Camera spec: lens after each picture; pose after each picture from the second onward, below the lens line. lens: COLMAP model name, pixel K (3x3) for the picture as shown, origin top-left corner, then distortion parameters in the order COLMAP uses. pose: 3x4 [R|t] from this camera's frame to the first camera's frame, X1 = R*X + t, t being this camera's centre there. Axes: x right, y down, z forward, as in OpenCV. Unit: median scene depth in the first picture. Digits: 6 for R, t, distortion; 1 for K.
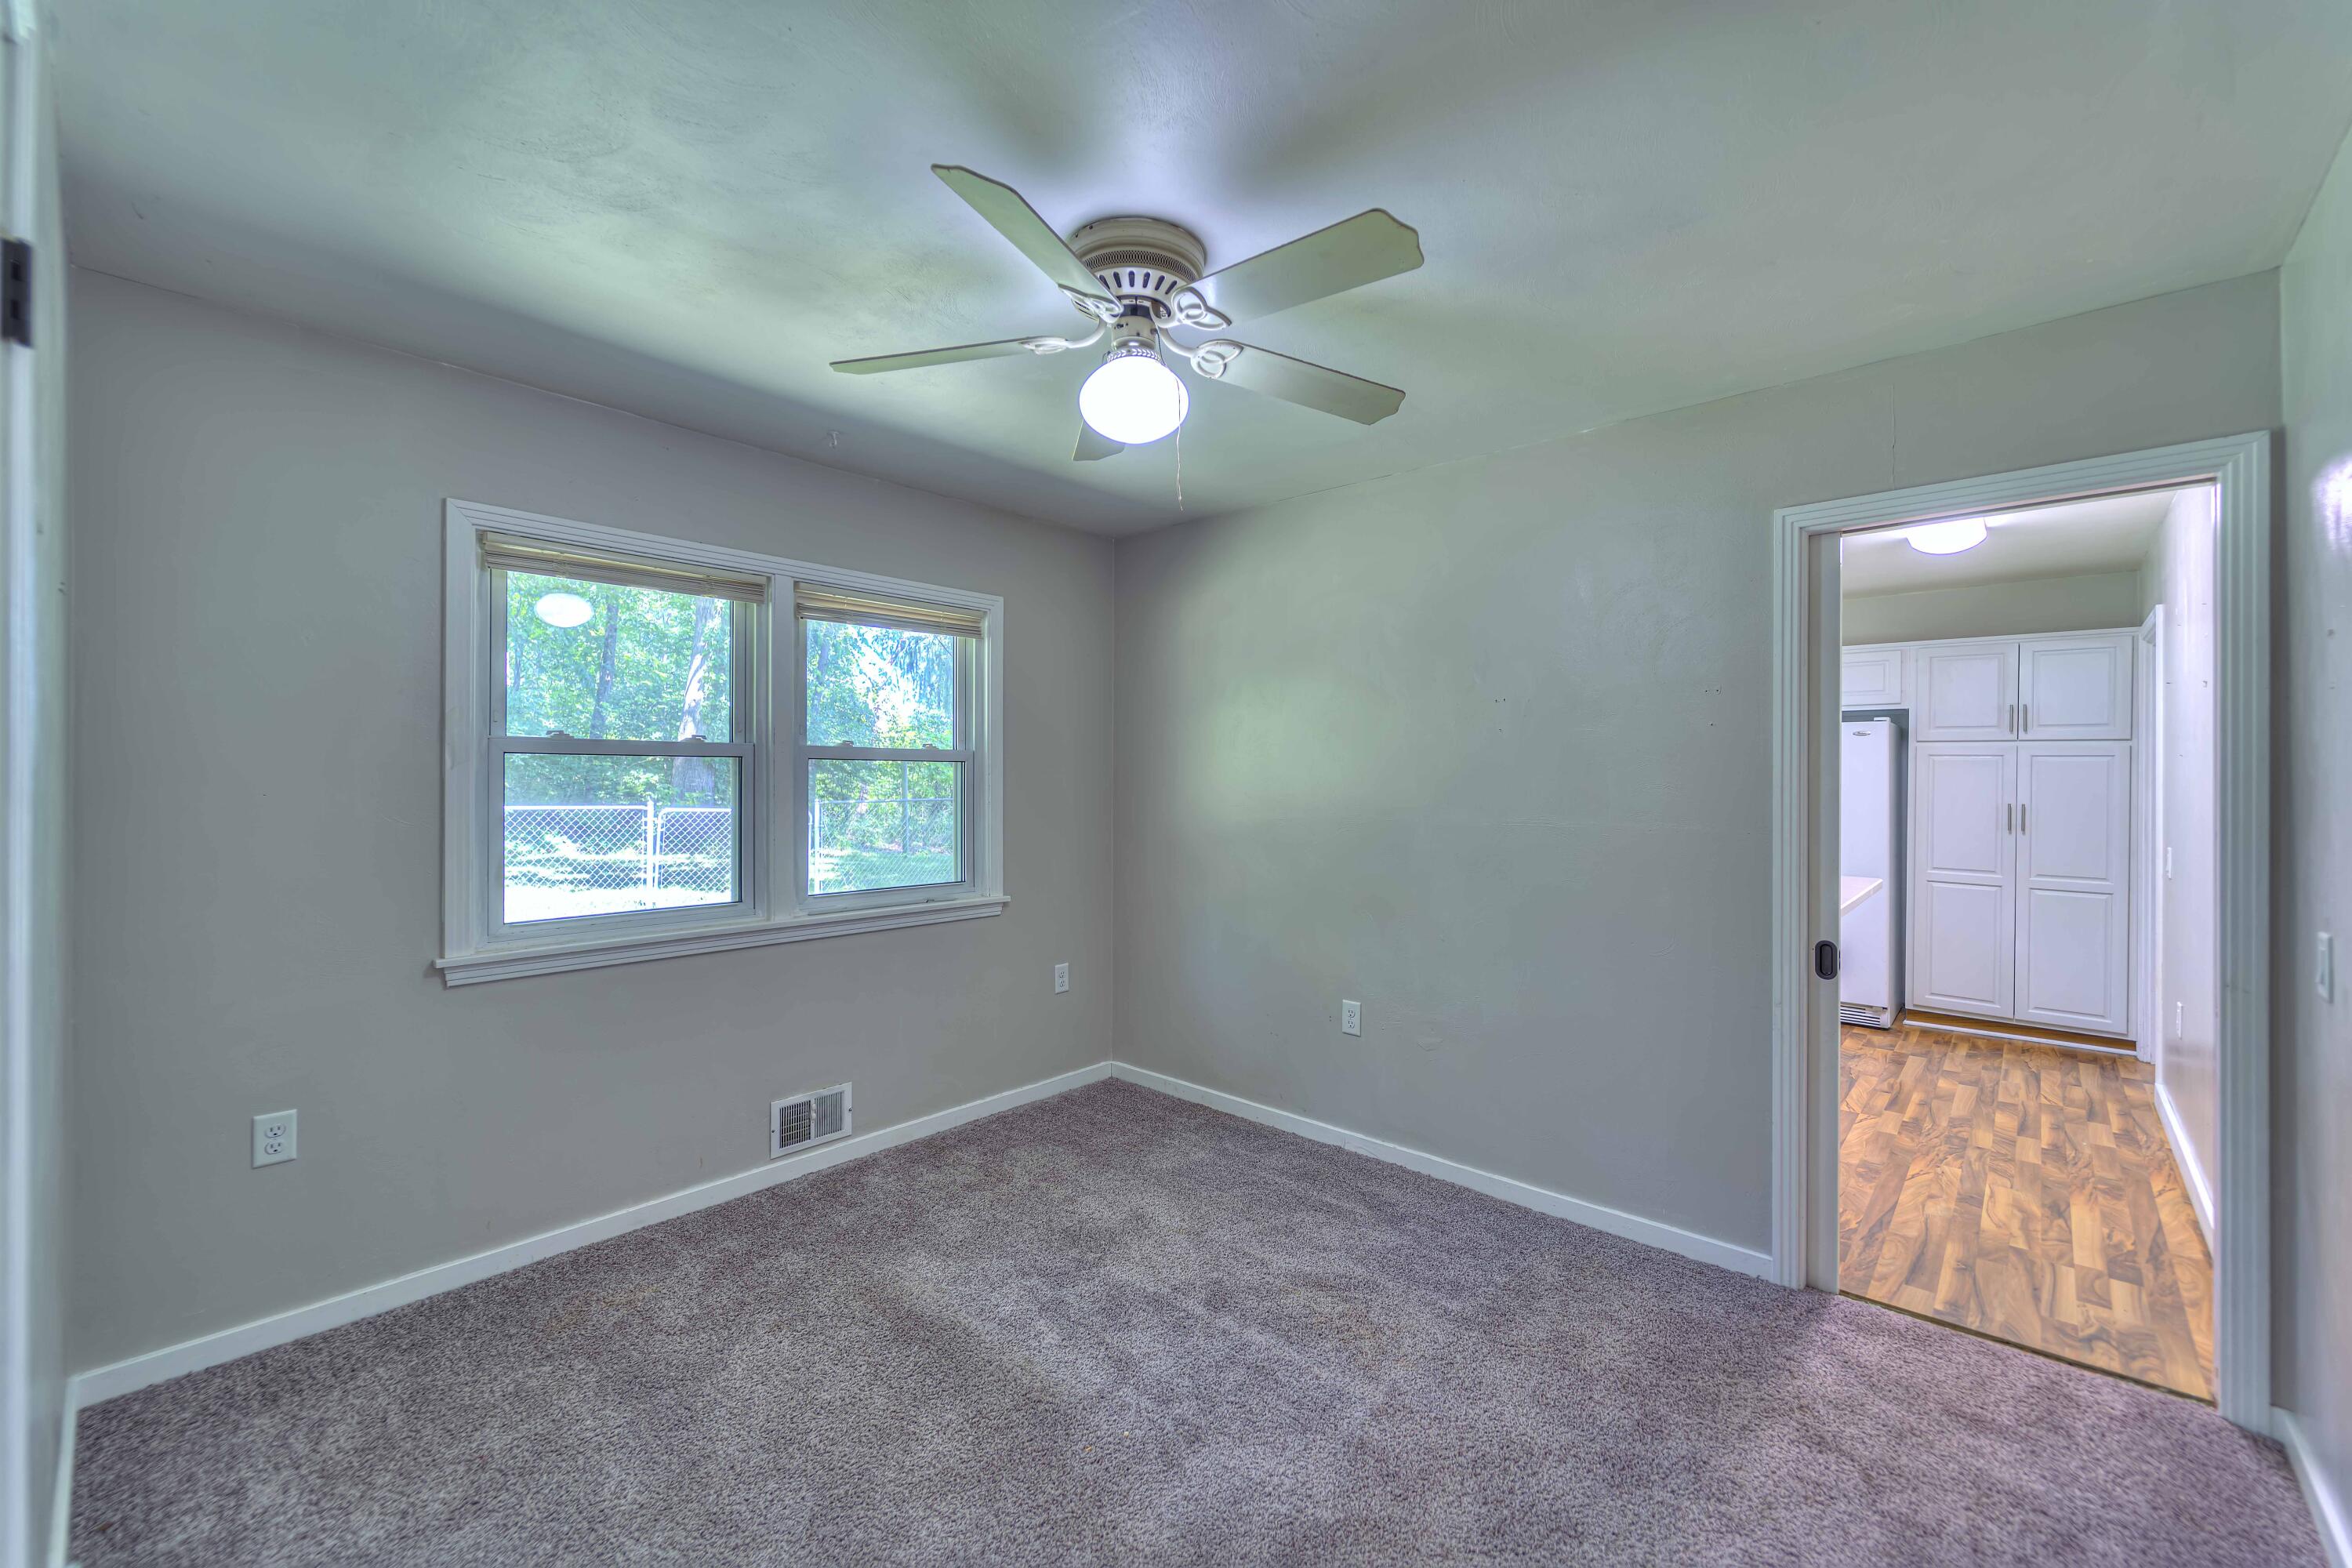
lens RADIAL K [[960.0, 0, 1197.1], [0, 960.0, 777.4], [0, 0, 1]] dist [-0.002863, 0.000912]
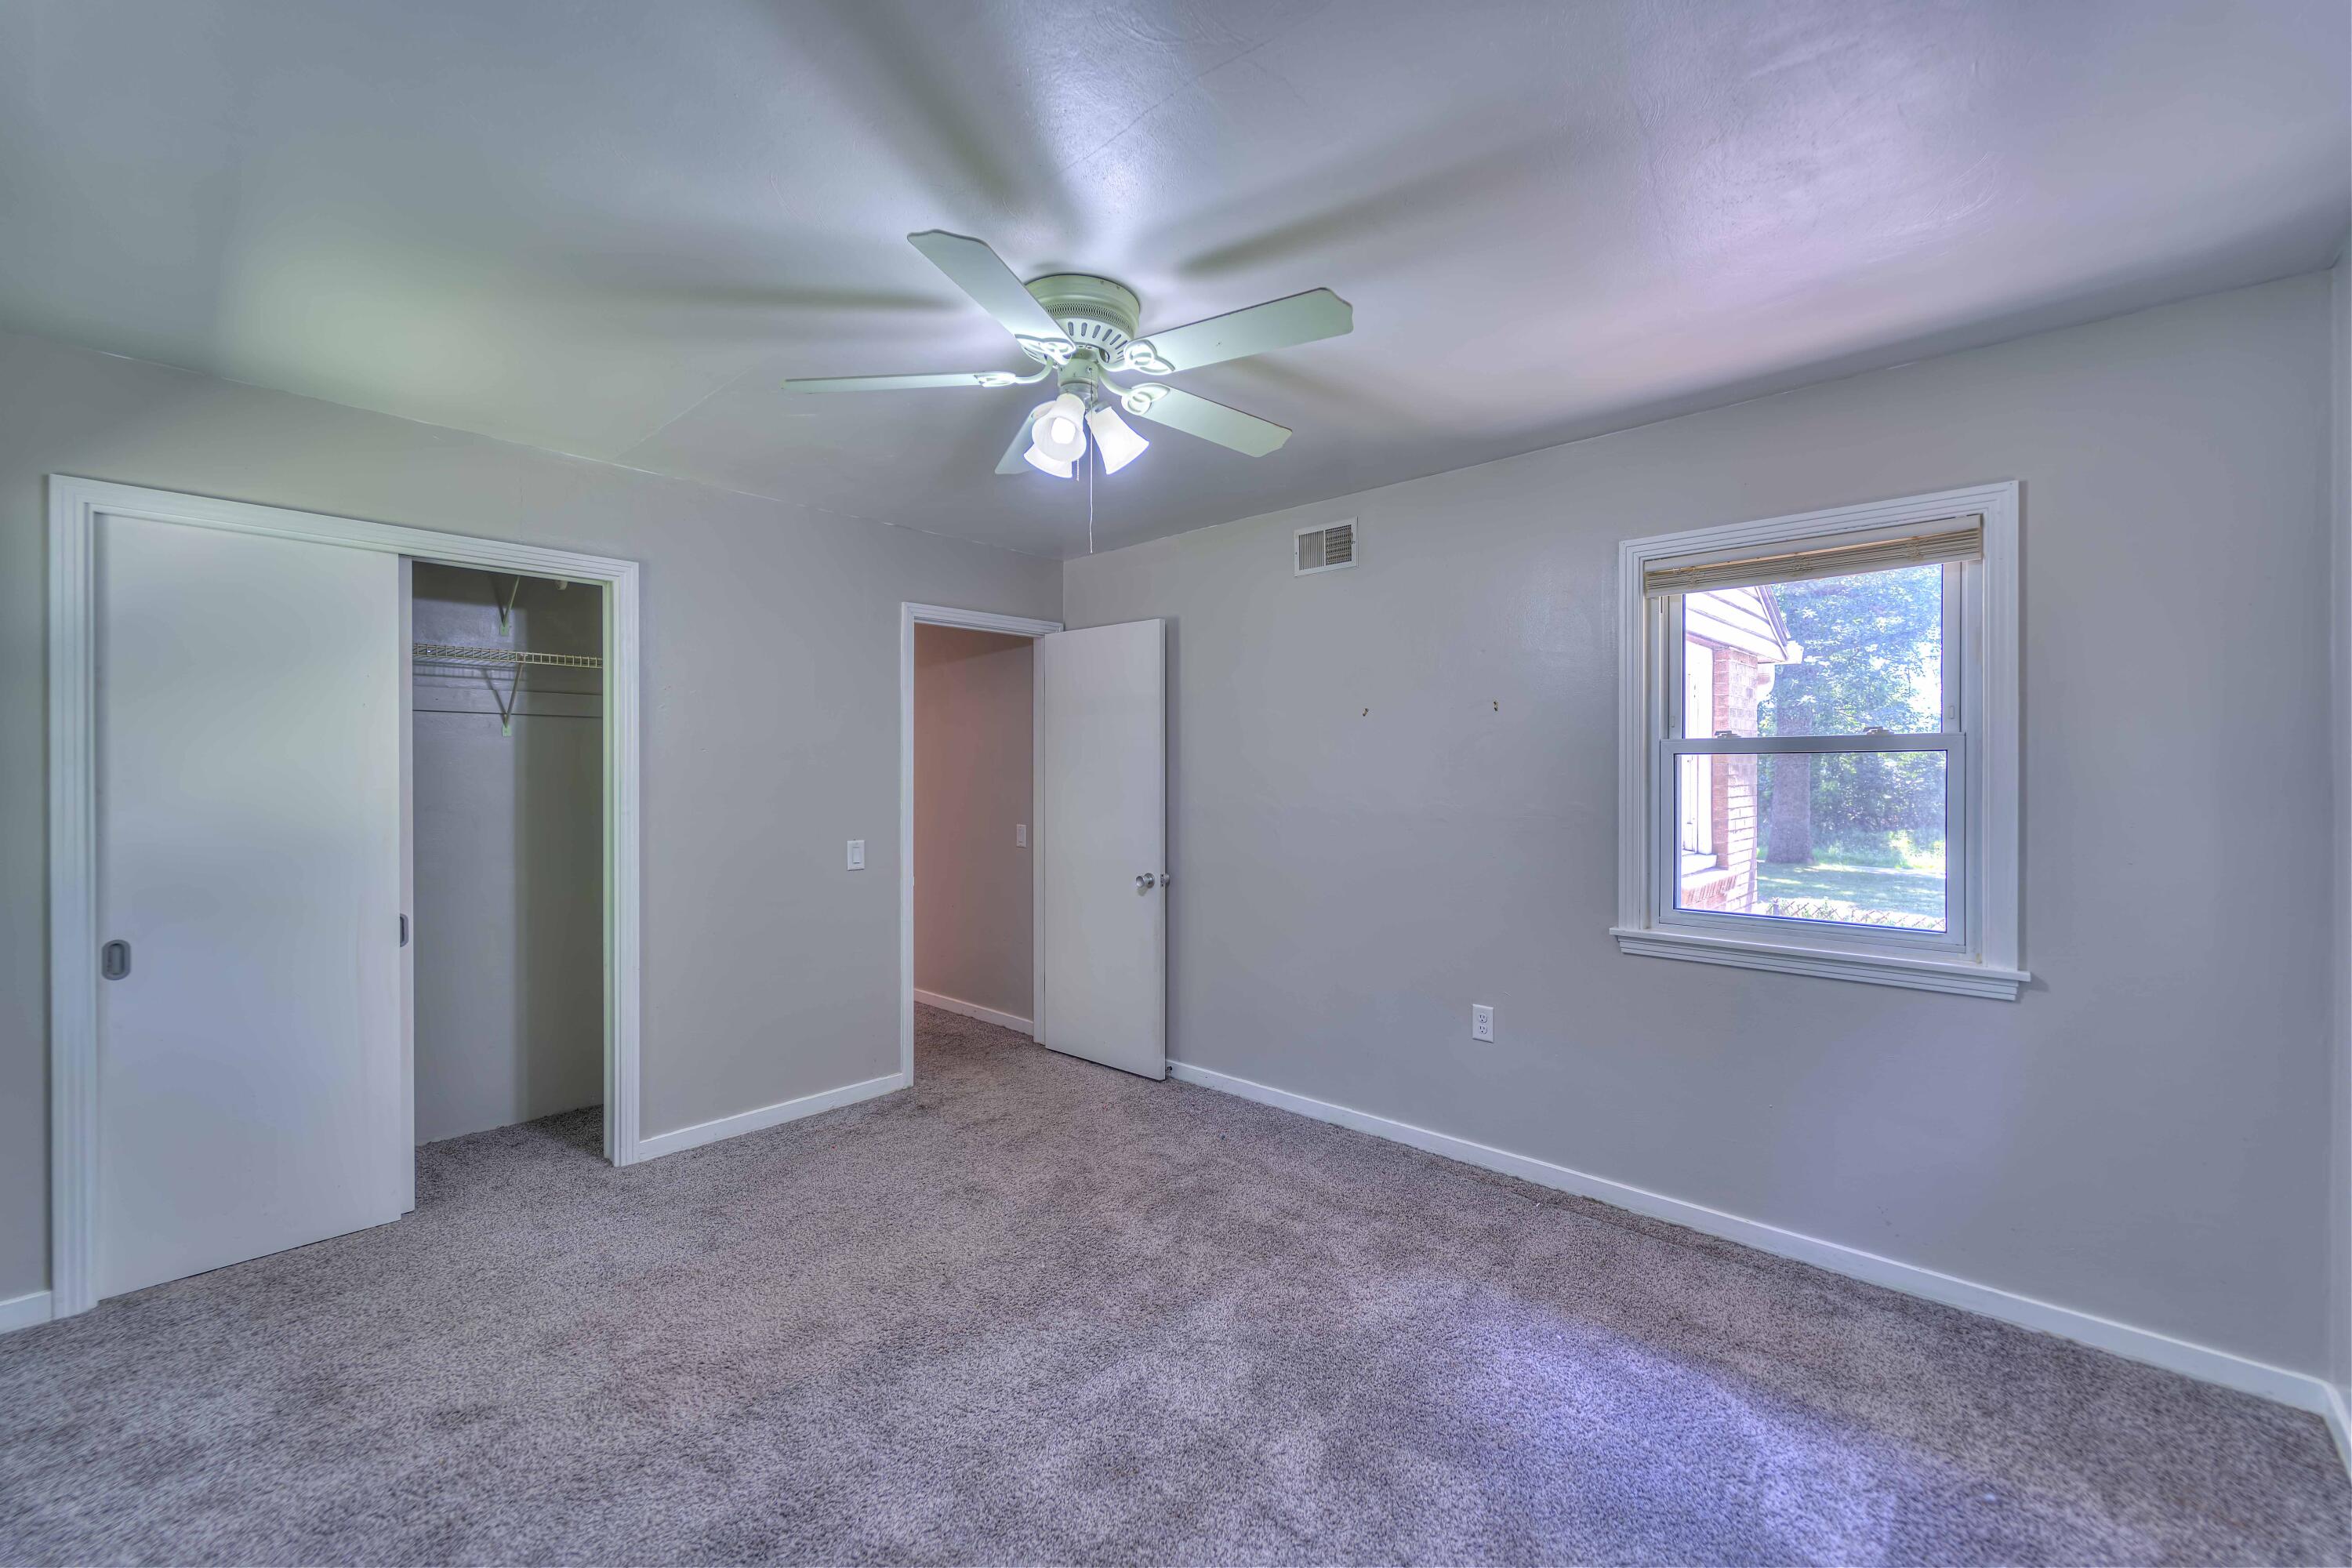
lens RADIAL K [[960.0, 0, 1159.3], [0, 960.0, 768.2], [0, 0, 1]] dist [-0.002863, 0.000912]
pose [[-0.042071, -0.007612, -0.999086, 0.436898], [-0.001380, 0.999970, -0.007560, -0.000053], [0.999114, 0.001060, -0.042080, 0.488239]]
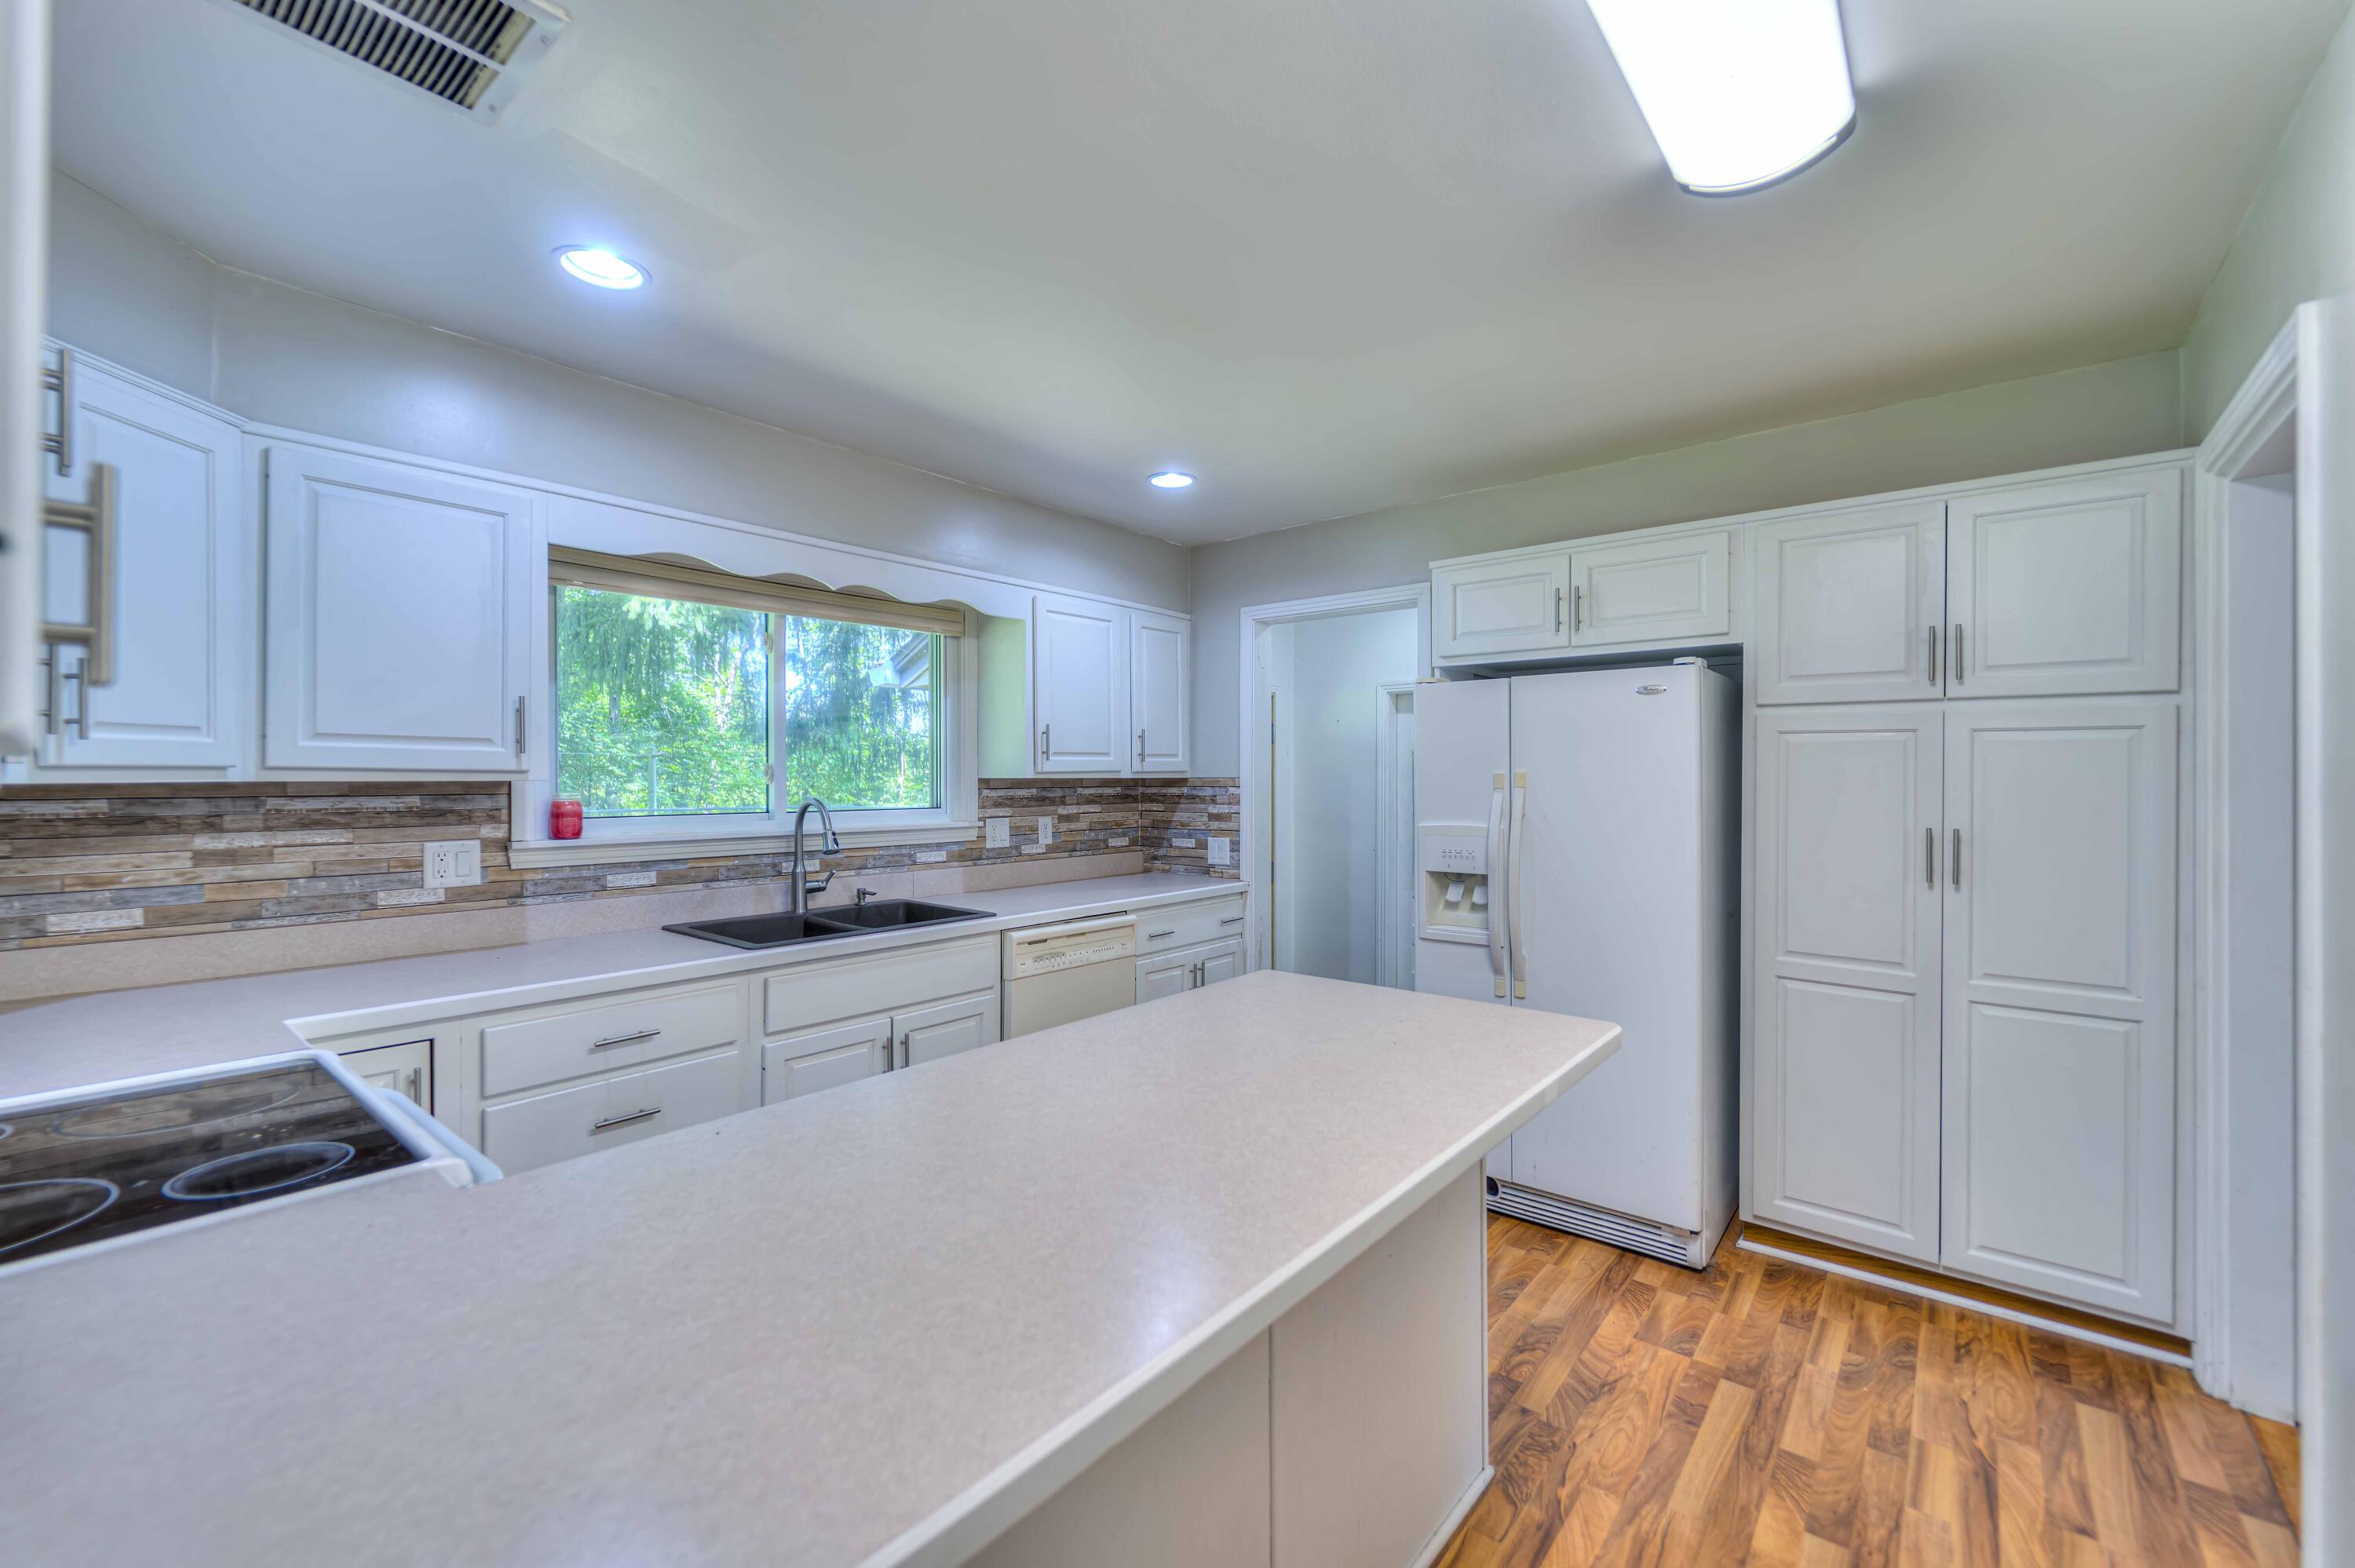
lens RADIAL K [[961.1, 0, 1200.2], [0, 961.1, 787.3], [0, 0, 1]] dist [-0.002863, 0.000912]
pose [[0.998793, -0.005344, 0.048824, 0.725458], [0.005260, 0.999984, 0.001851, 0.006102], [-0.048833, -0.001591, 0.998806, 0.848464]]
